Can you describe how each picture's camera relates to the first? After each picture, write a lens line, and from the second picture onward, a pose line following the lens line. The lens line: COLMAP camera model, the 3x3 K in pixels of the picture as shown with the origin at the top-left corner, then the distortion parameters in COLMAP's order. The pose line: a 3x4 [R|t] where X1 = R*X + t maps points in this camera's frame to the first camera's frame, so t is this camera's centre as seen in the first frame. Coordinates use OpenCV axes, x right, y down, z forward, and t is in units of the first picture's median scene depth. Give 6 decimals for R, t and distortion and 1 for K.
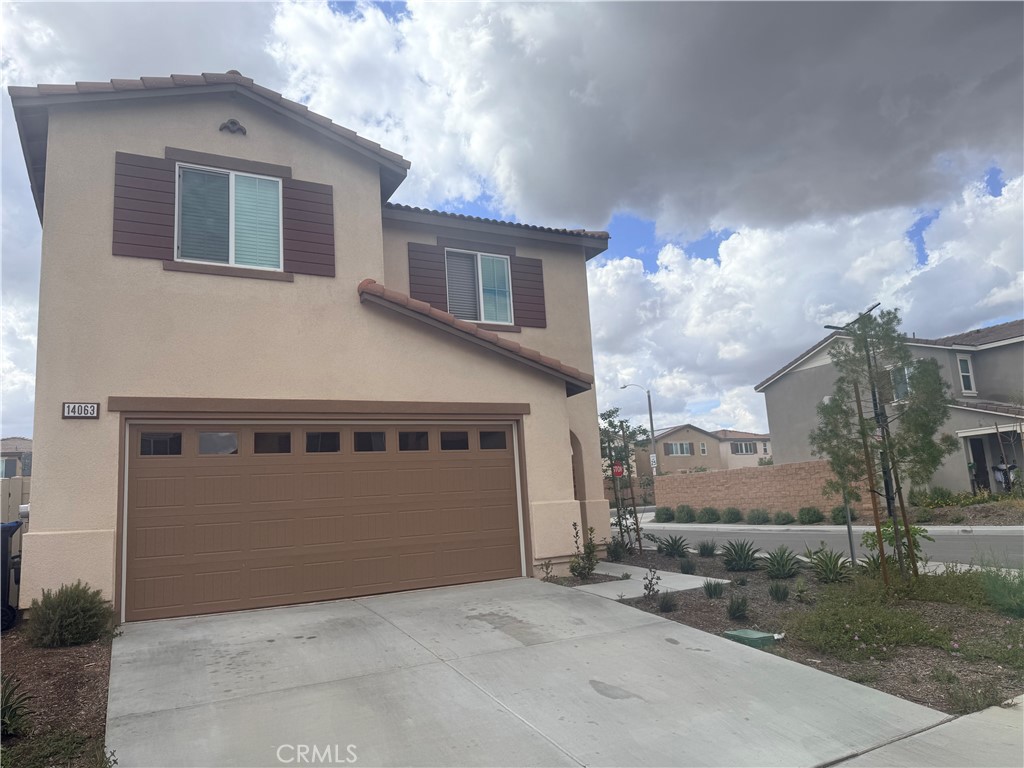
lens RADIAL K [[705.3, 0, 530.8], [0, 705.3, 386.3], [0, 0, 1]] dist [-0.006951, -0.004495]
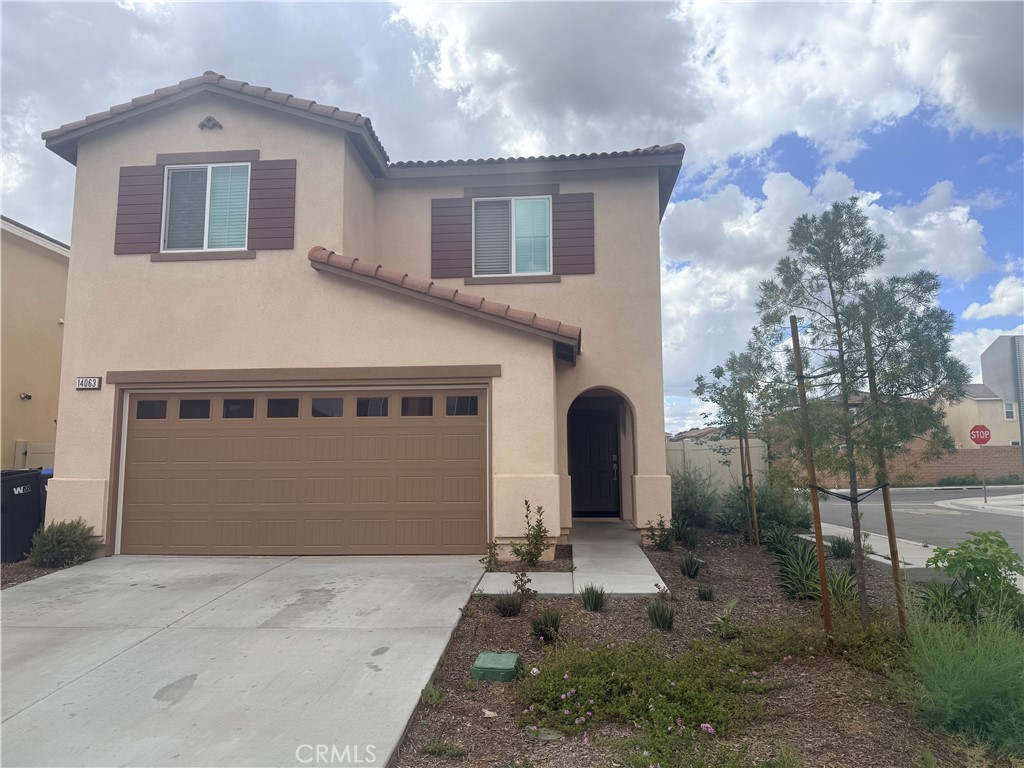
lens RADIAL K [[721.5, 0, 512.0], [0, 721.5, 384.0], [0, 0, 1]] dist [0.005889, 0.000223]
pose [[0.826661, -0.014925, -0.562502, 0.590156], [0.045508, 0.998147, 0.040396, 0.015045], [0.560857, -0.058992, 0.825809, 0.299129]]
